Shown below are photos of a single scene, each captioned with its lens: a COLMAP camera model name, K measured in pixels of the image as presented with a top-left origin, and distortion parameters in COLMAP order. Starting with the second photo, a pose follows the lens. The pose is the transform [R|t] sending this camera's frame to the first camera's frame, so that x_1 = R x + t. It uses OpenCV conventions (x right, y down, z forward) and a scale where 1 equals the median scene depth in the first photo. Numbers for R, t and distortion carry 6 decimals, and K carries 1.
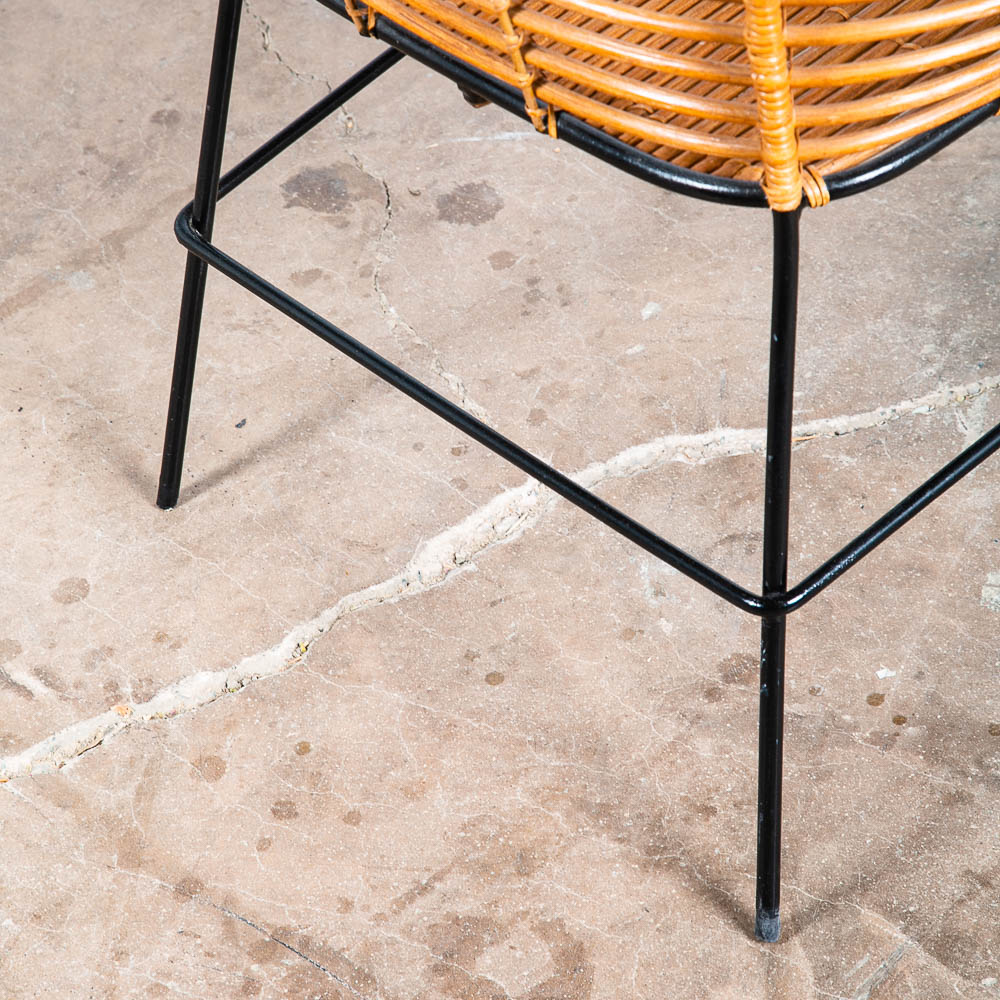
lens RADIAL K [[3807.1, 0, 497.1], [0, 3807.1, 468.8], [0, 0, 1]] dist [0.486154, 0.000000]
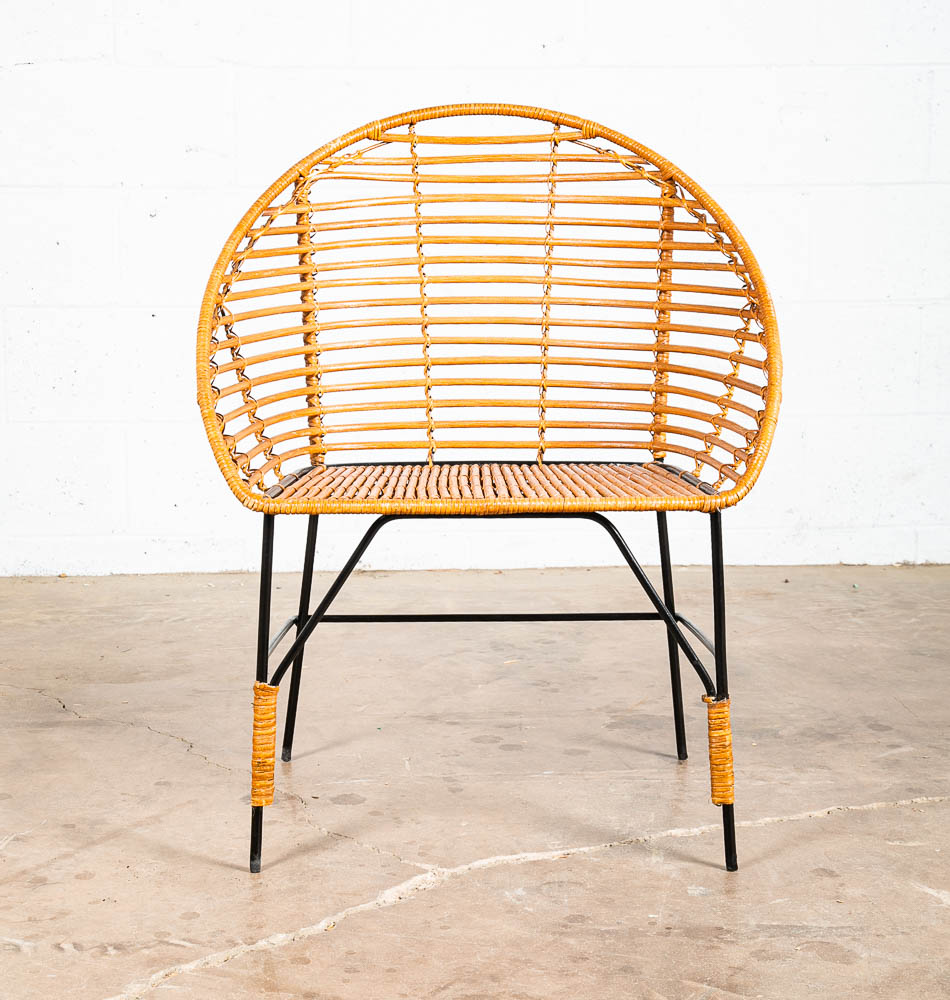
lens RADIAL K [[2377.5, 0, 478.5], [0, 2377.5, 504.9], [0, 0, 1]] dist [0.194590, 0.000000]
pose [[0.965290, 0.058081, 0.254641, -0.283596], [0.082085, 0.858094, -0.506890, 0.455208], [-0.247947, 0.510198, 0.823541, -0.046718]]
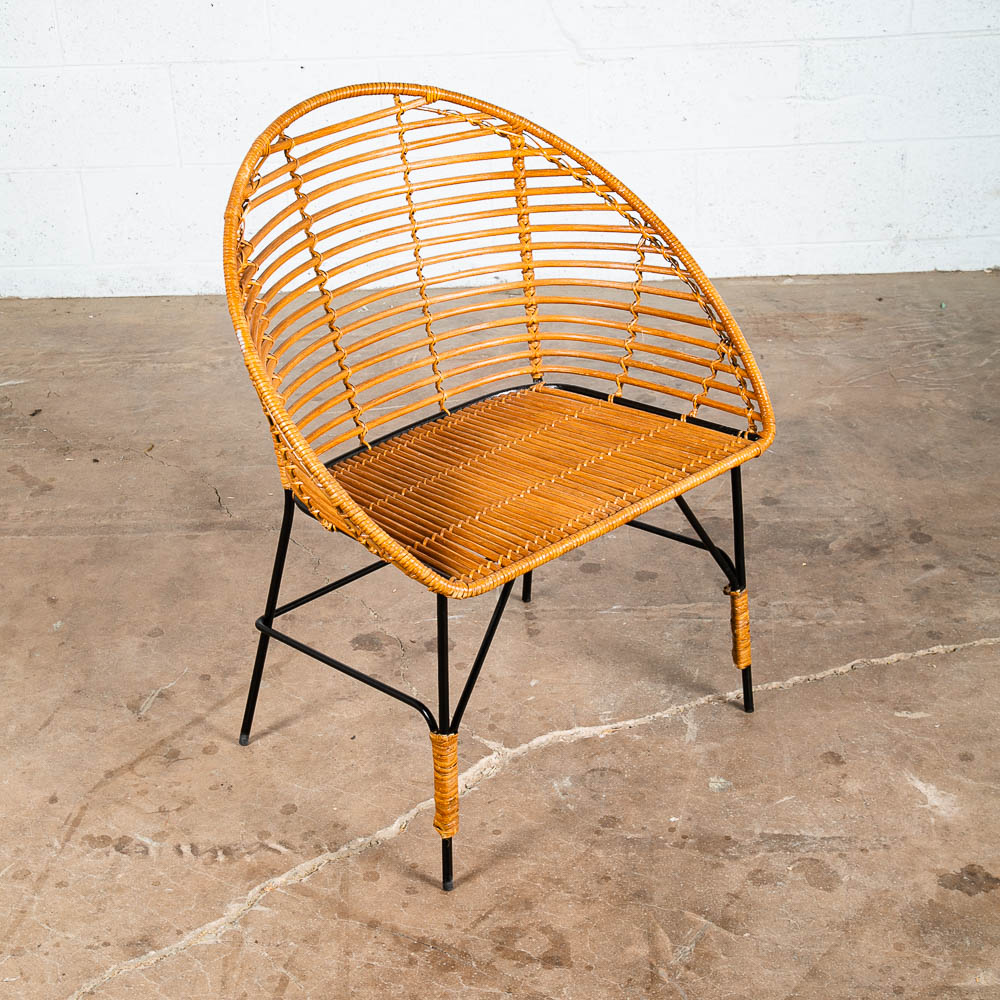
lens RADIAL K [[2096.4, 0, 495.6], [0, 2096.4, 471.0], [0, 0, 1]] dist [0.135598, 0.000000]
pose [[0.988019, -0.014247, 0.153674, -0.180089], [0.052213, 0.967872, -0.245961, 0.148489], [-0.145233, 0.251038, 0.957020, -0.196726]]
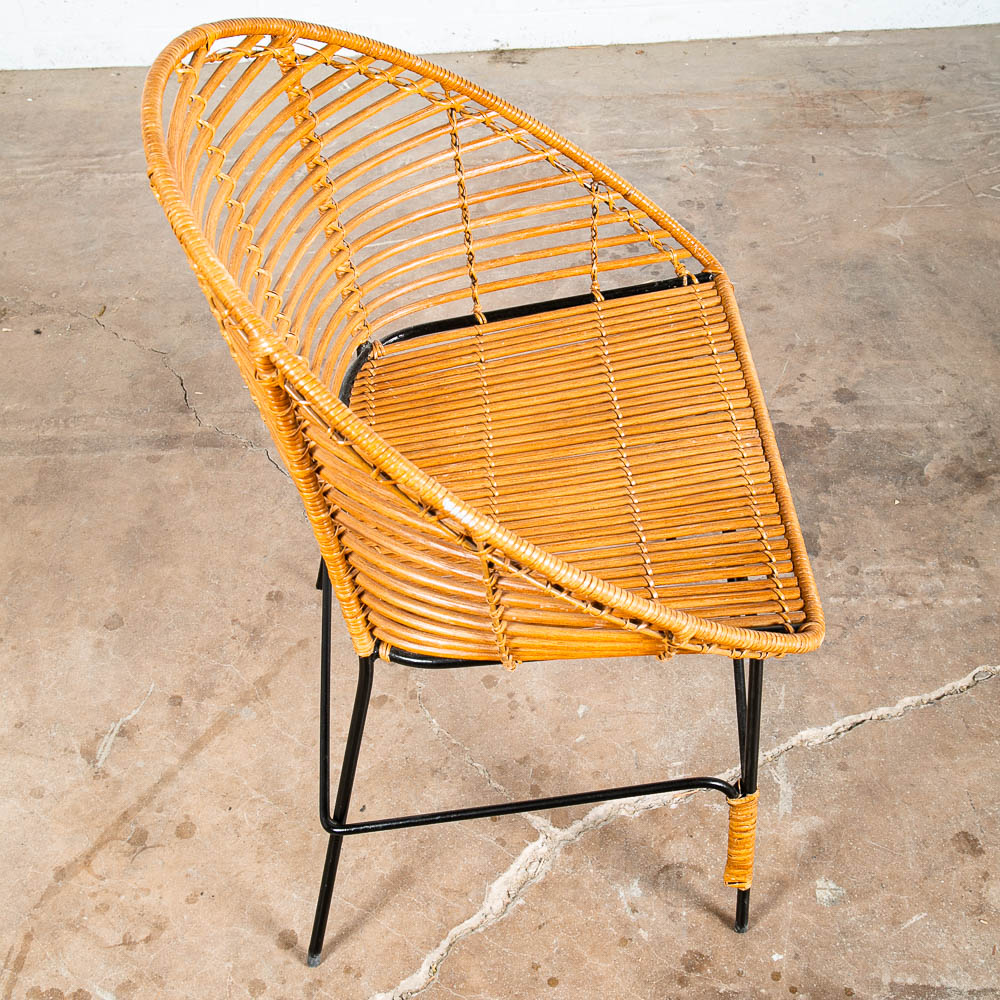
lens RADIAL K [[1698.5, 0, 506.2], [0, 1698.5, 499.6], [0, 0, 1]] dist [0.056618, 0.000000]
pose [[0.982786, -0.086137, 0.163439, -0.125819], [0.079525, 0.995744, 0.046587, -0.195041], [-0.166756, -0.032787, 0.985453, 0.252178]]
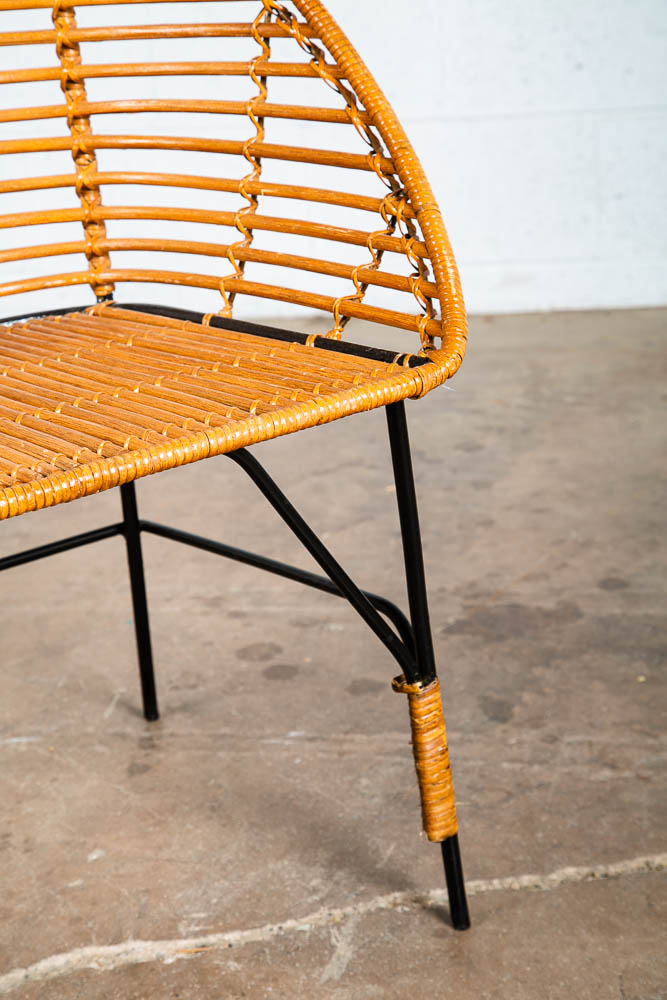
lens RADIAL K [[2041.7, 0, 327.8], [0, 2041.7, 516.8], [0, 0, 1]] dist [0.290959, 0.000000]
pose [[0.999545, 0.027678, 0.011971, 0.112223], [-0.022164, 0.943455, -0.330759, 0.078499], [-0.020449, 0.330343, 0.943639, 0.378419]]
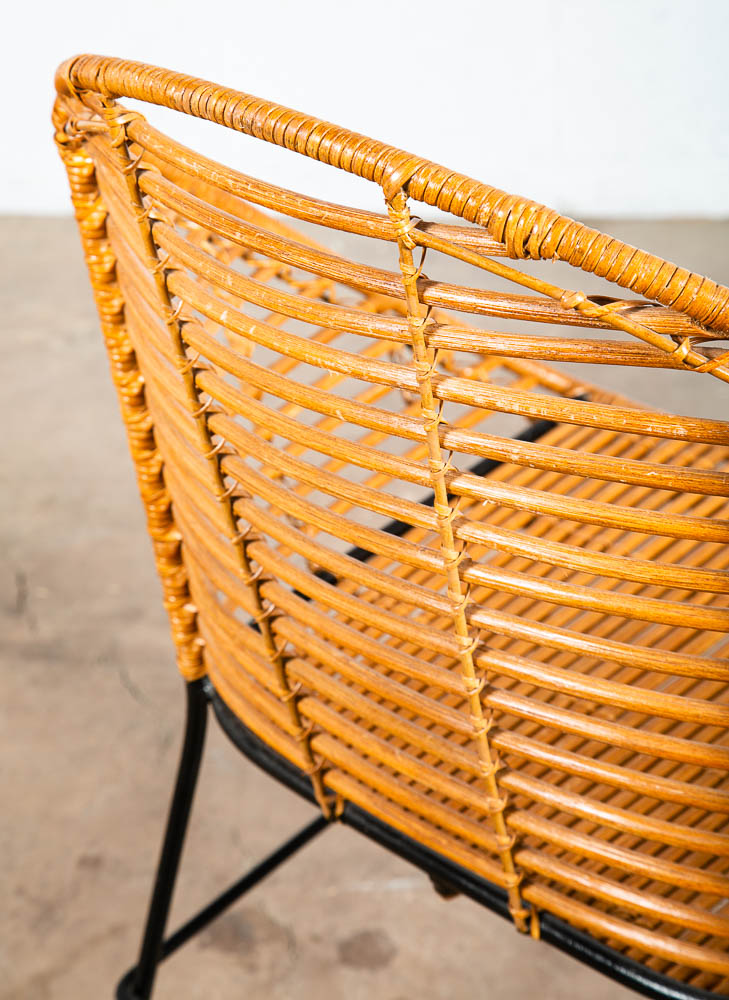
lens RADIAL K [[2483.3, 0, 335.3], [0, 2483.3, 503.5], [0, 0, 1]] dist [0.540160, 0.000000]
pose [[0.998800, 0.028765, 0.039636, -0.055642], [-0.020149, 0.979021, -0.202760, -0.054381], [-0.044637, 0.201718, 0.978426, 0.297942]]
